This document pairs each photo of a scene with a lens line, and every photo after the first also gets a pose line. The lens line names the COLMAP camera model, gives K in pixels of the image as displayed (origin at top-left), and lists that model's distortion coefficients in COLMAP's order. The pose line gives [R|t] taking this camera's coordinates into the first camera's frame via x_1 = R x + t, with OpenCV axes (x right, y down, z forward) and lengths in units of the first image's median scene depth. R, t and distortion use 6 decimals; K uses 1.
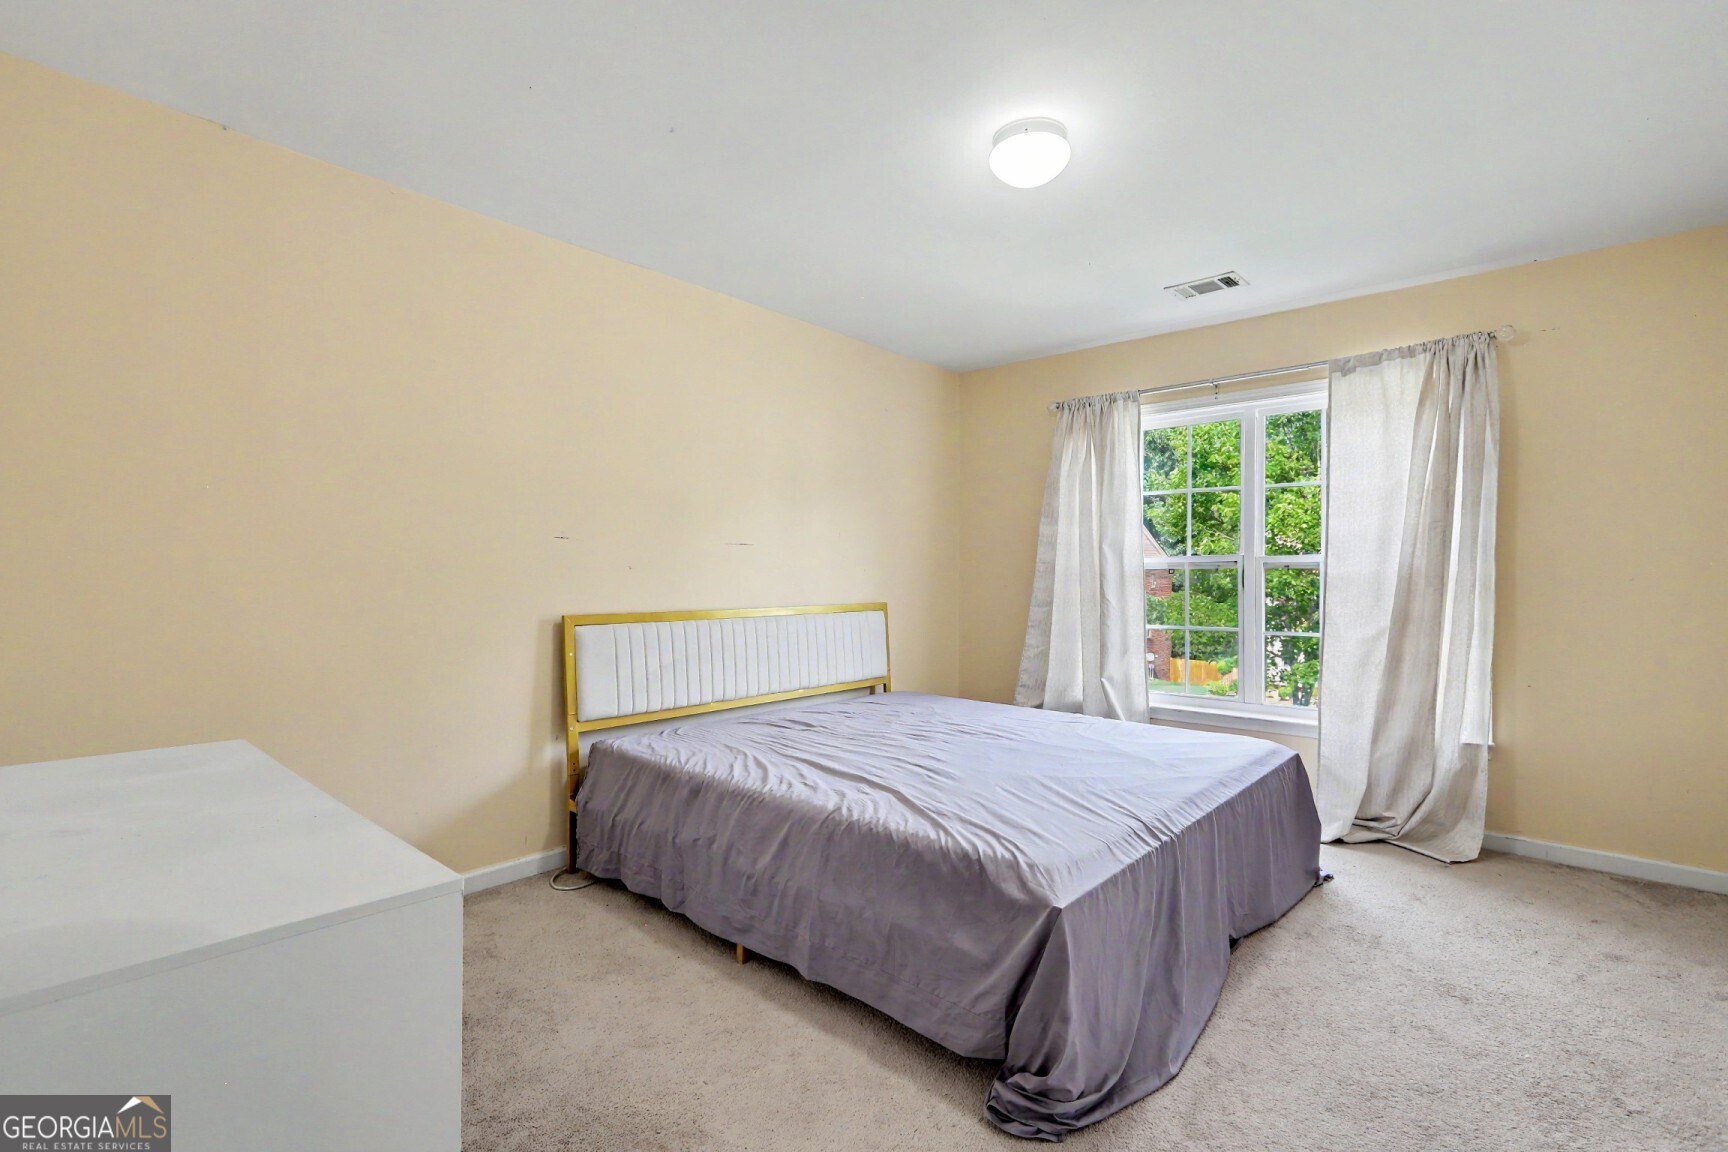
lens RADIAL K [[808.0, 0, 889.4], [0, 808.0, 569.3], [0, 0, 1]] dist [0.000009, 0.000149]
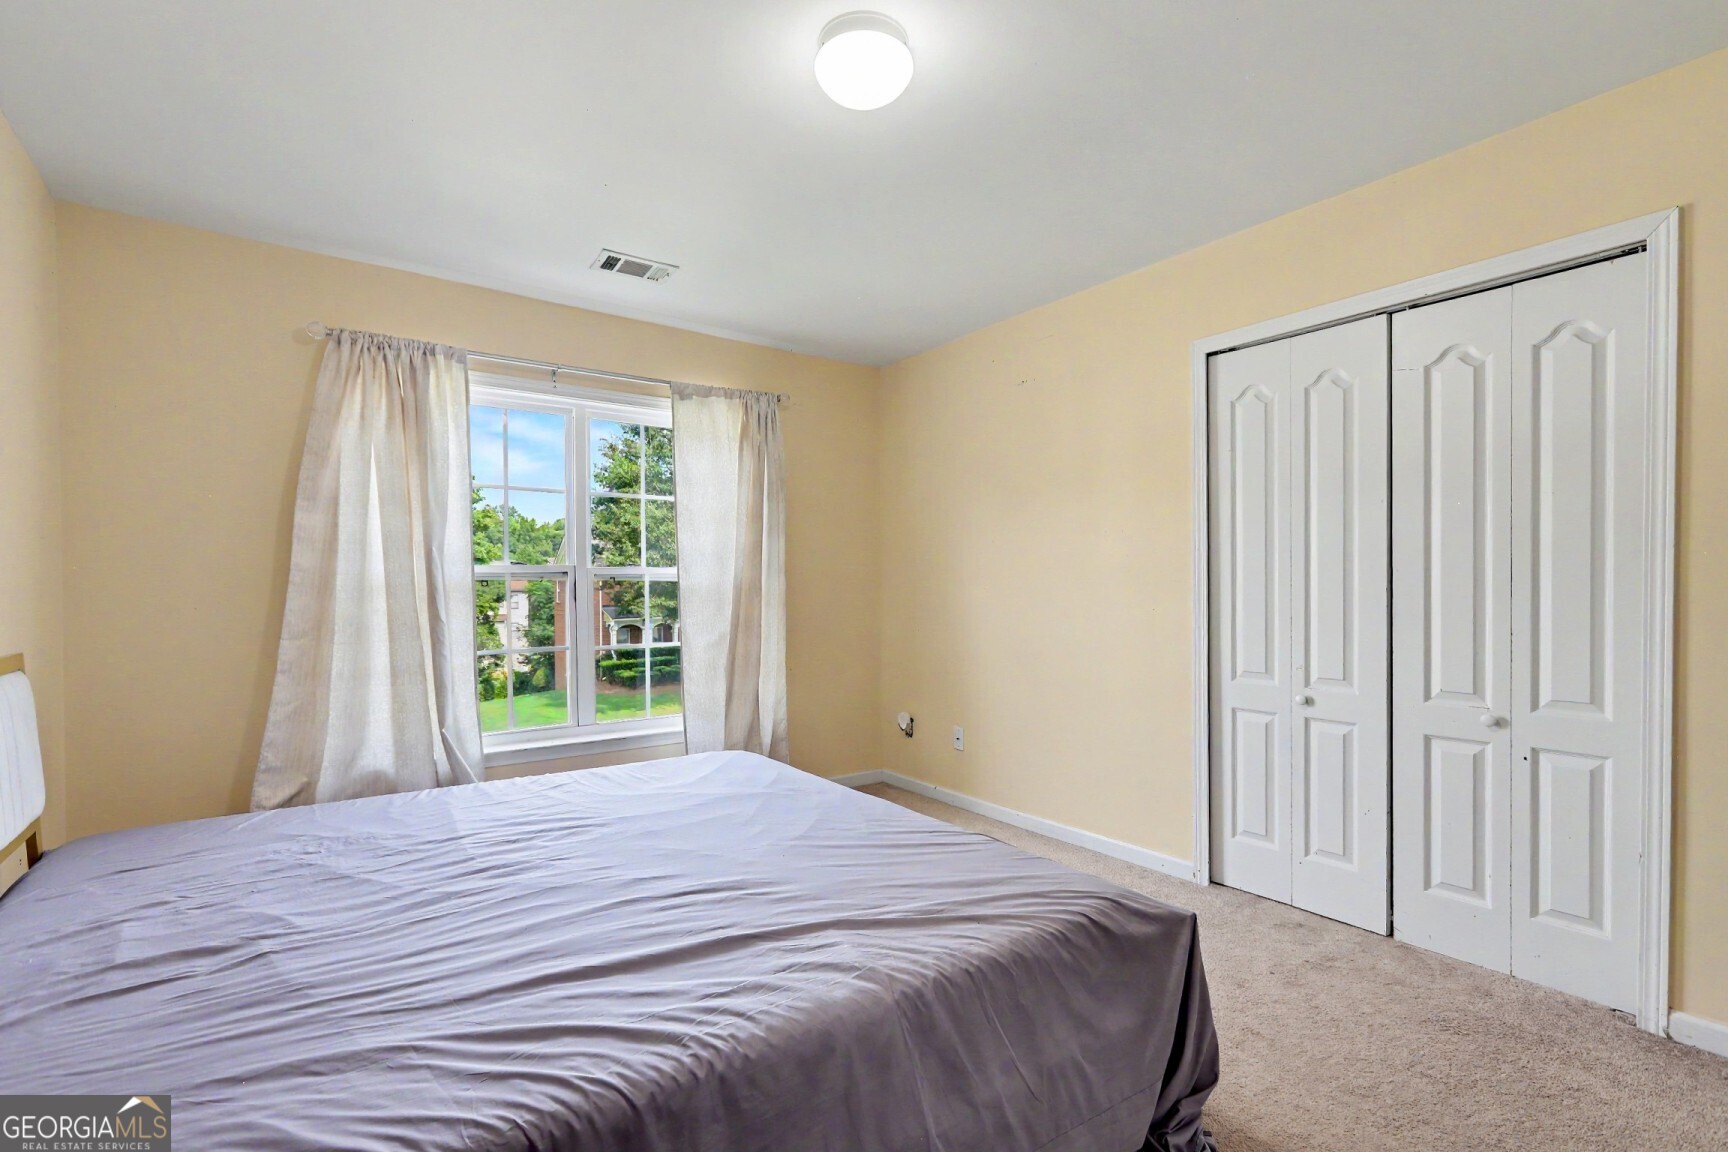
lens RADIAL K [[772.1, 0, 859.8], [0, 772.1, 581.7], [0, 0, 1]] dist [-0.001471, 0.000410]
pose [[0.236900, 0.001222, 0.971533, -0.404938], [-0.000552, 0.999999, -0.001123, 0.001863], [-0.971534, -0.000270, 0.236901, 0.574821]]
